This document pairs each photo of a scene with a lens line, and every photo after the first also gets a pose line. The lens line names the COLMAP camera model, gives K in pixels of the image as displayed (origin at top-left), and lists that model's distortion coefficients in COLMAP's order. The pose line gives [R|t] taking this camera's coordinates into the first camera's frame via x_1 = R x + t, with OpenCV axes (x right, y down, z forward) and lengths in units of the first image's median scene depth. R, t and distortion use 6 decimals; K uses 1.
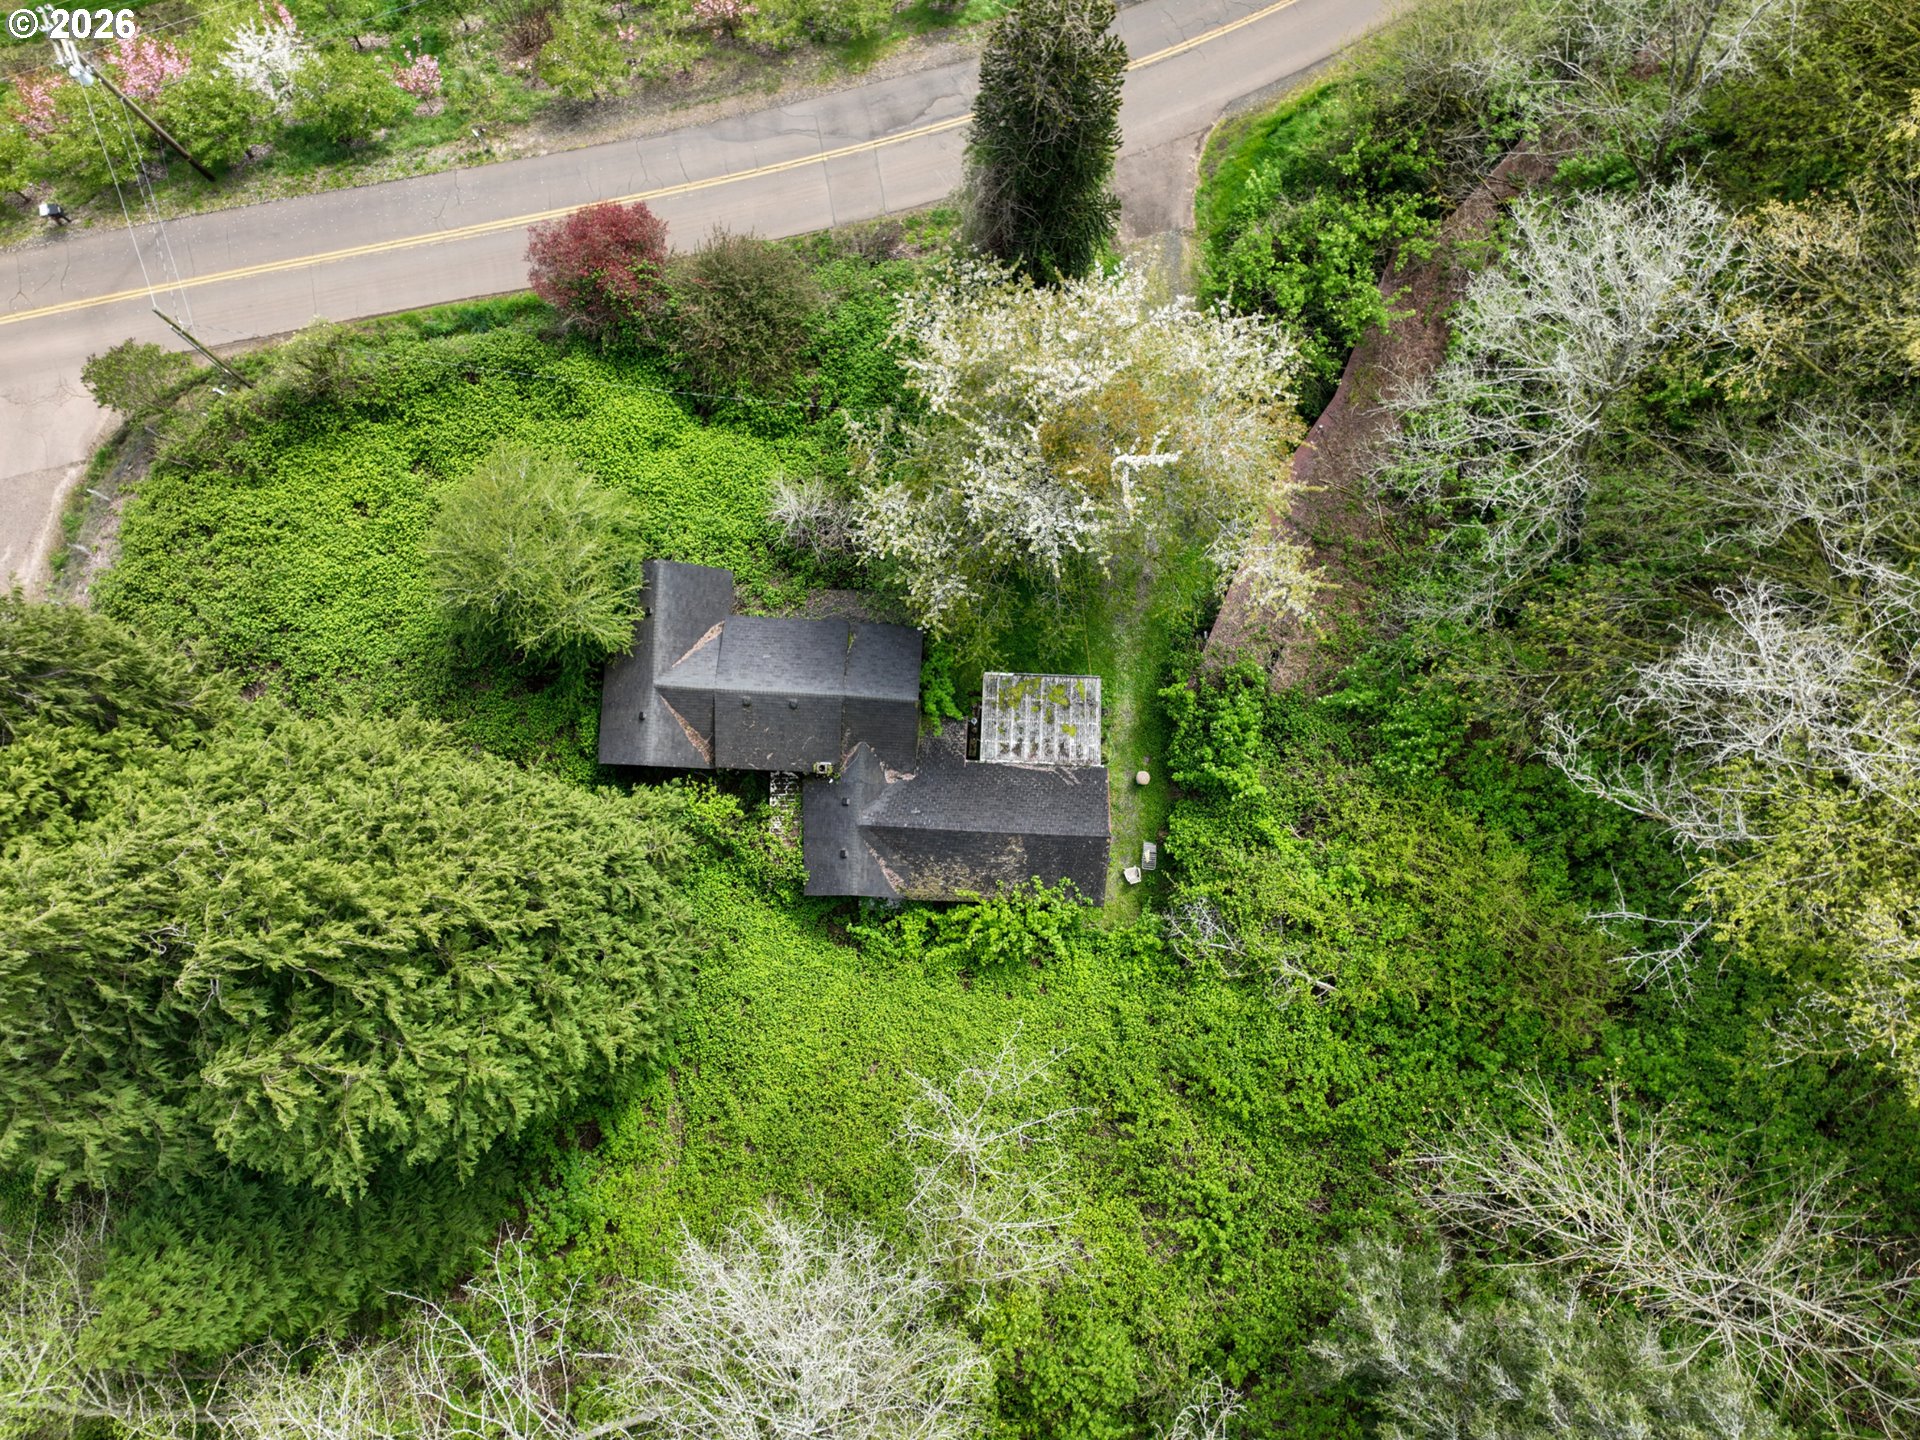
lens RADIAL K [[1350.7, 0, 960.0], [0, 1350.7, 720.0], [0, 0, 1]] dist [0.009180, -0.005918]
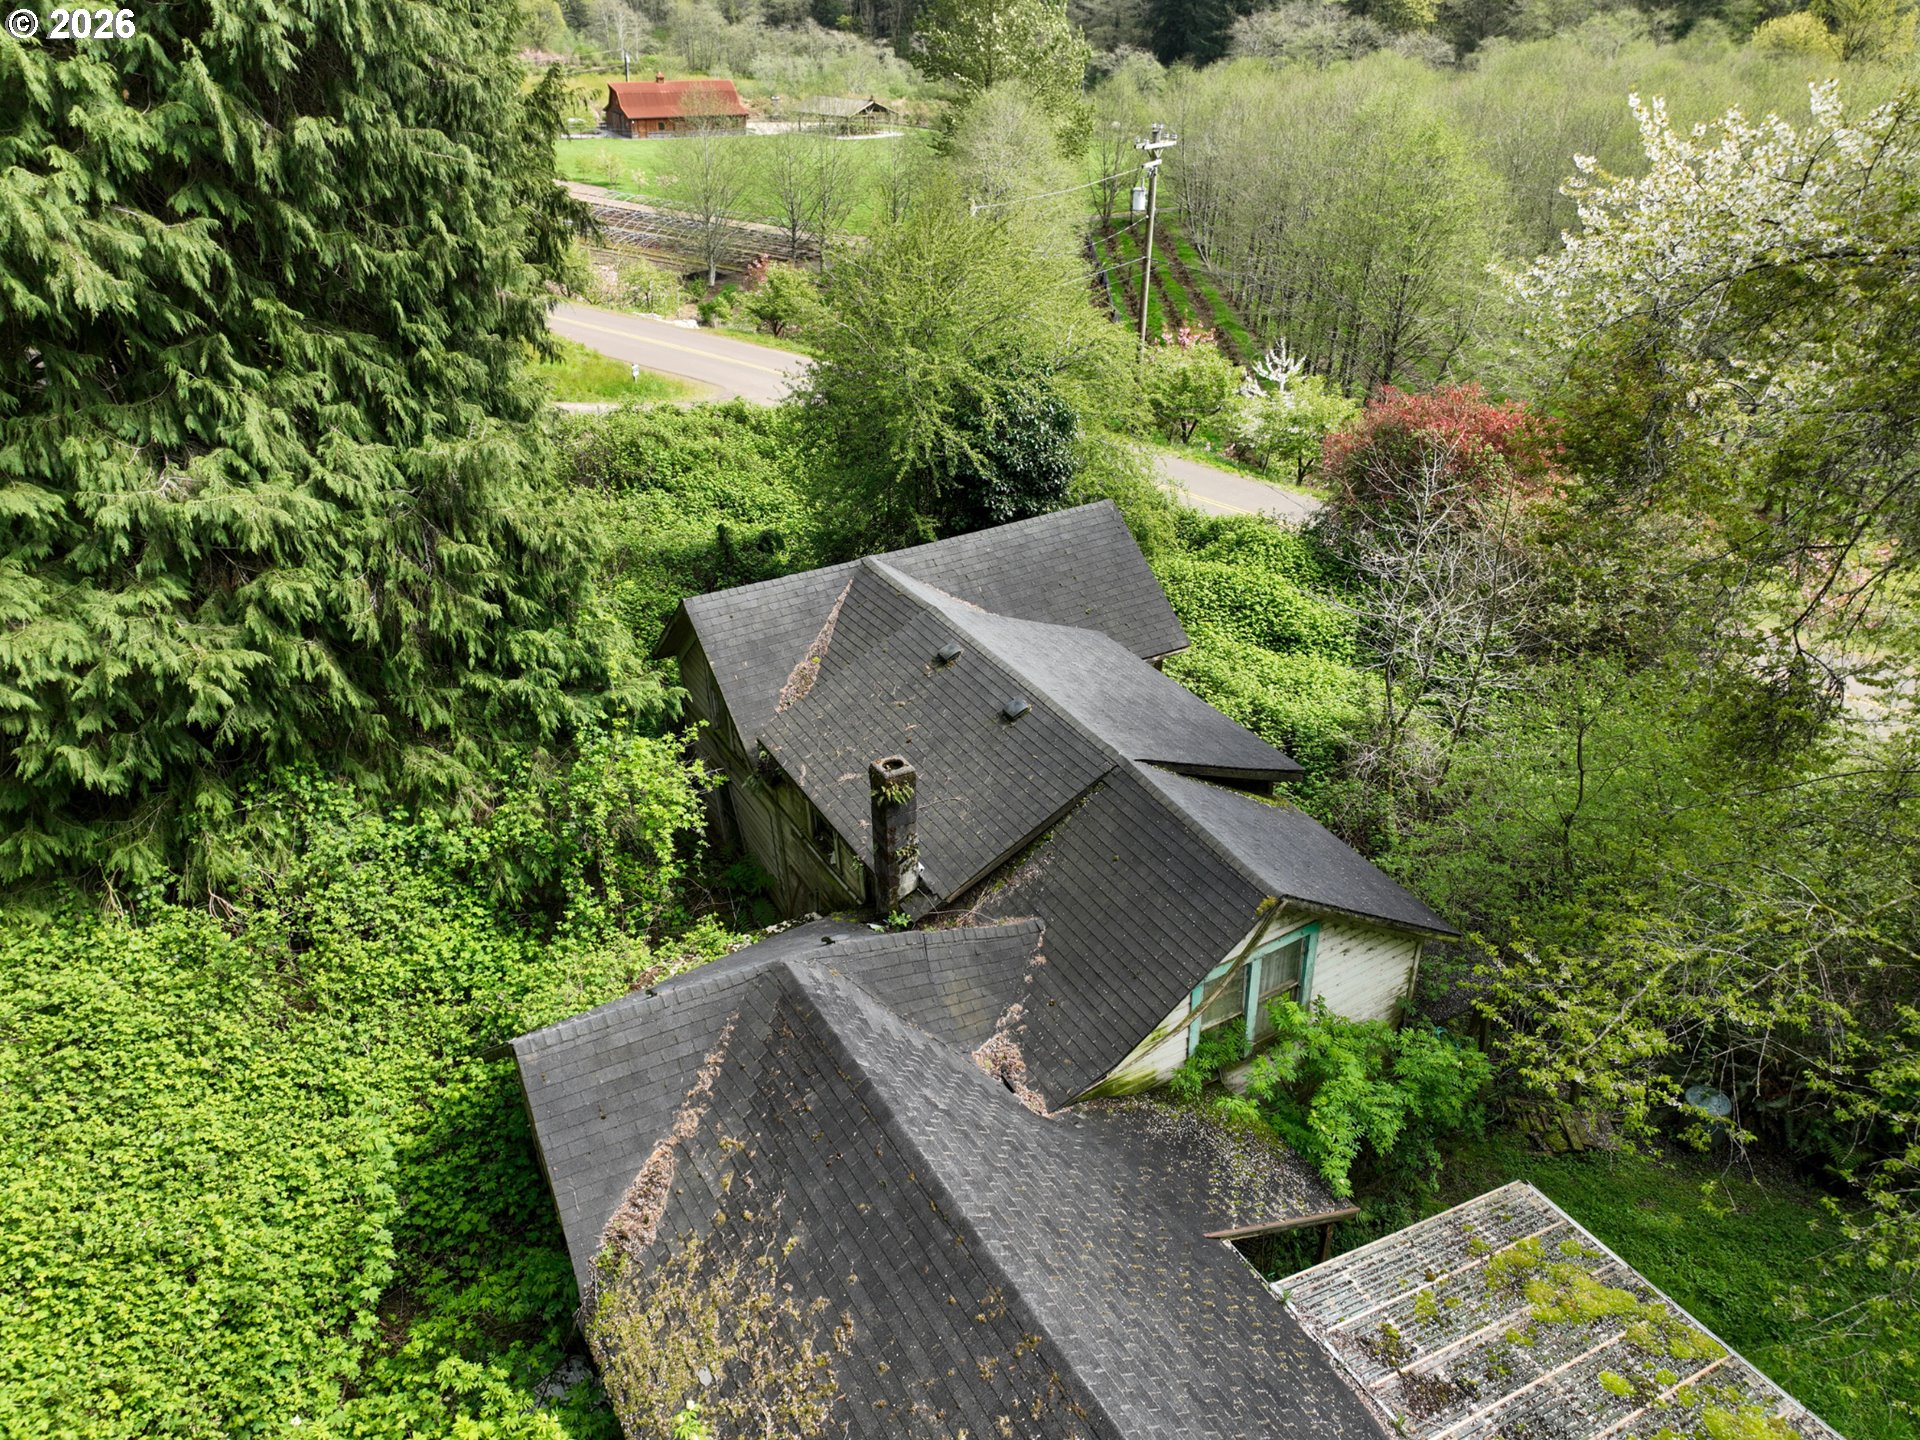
lens RADIAL K [[1350.7, 0, 960.0], [0, 1350.7, 720.0], [0, 0, 1]] dist [0.009180, -0.005918]
pose [[0.537555, 0.402646, -0.740885, 0.118912], [-0.839819, 0.334578, -0.427505, 0.140872], [0.075751, 0.852017, 0.518005, 0.792166]]
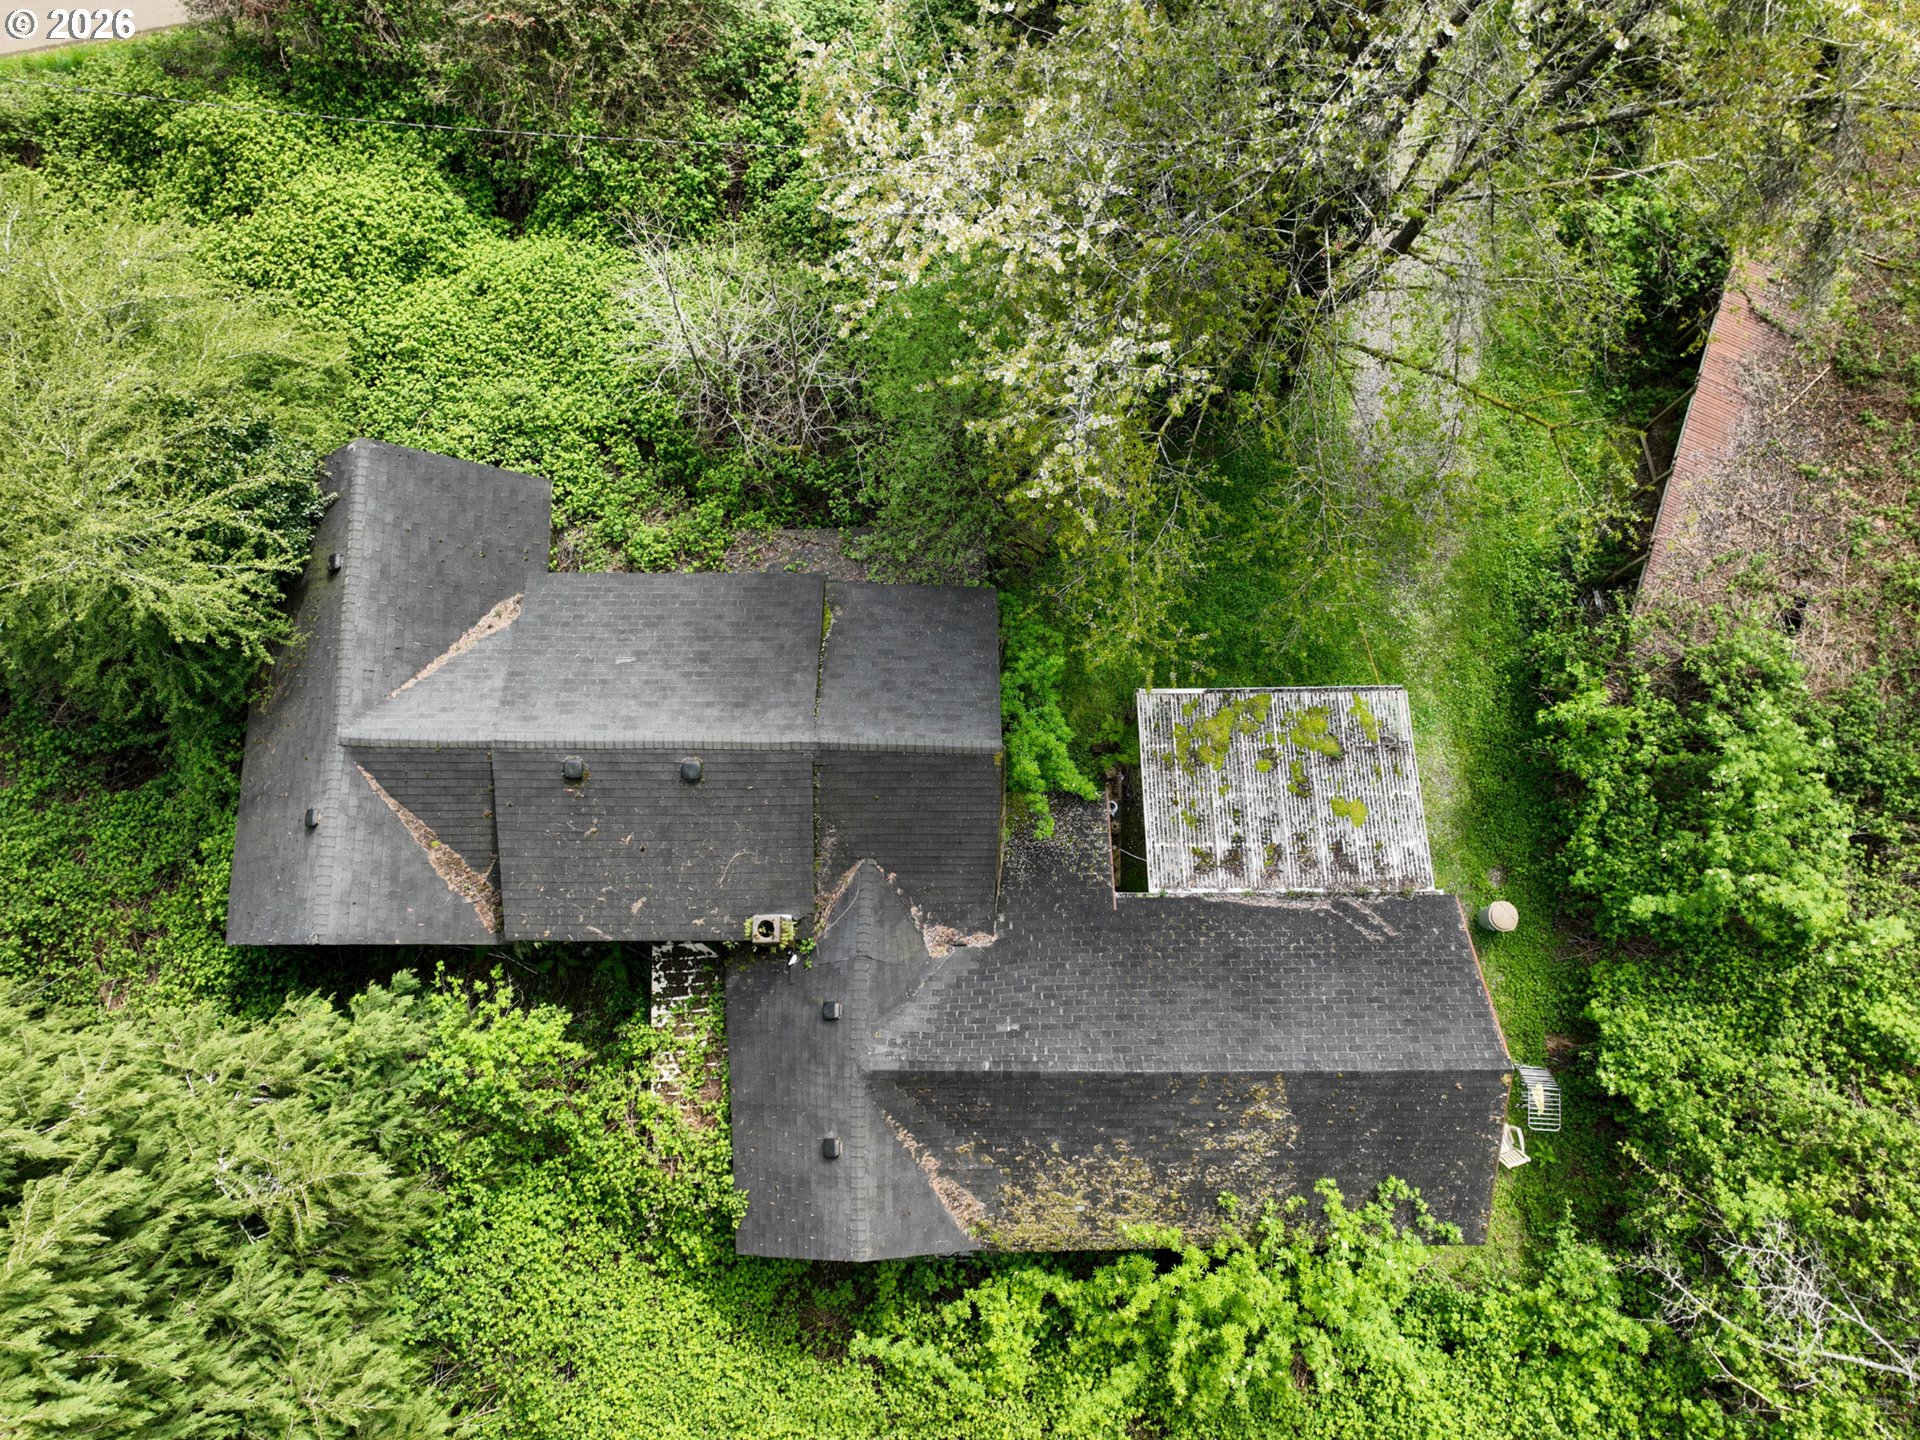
lens RADIAL K [[1352.2, 0, 960.0], [0, 1352.2, 720.0], [0, 0, 1]] dist [-0.011965, 0.026767]
pose [[0.998756, -0.048178, 0.012866, -0.046275], [0.049388, 0.991336, -0.121714, 0.025119], [-0.006890, 0.122198, 0.992482, 0.577979]]
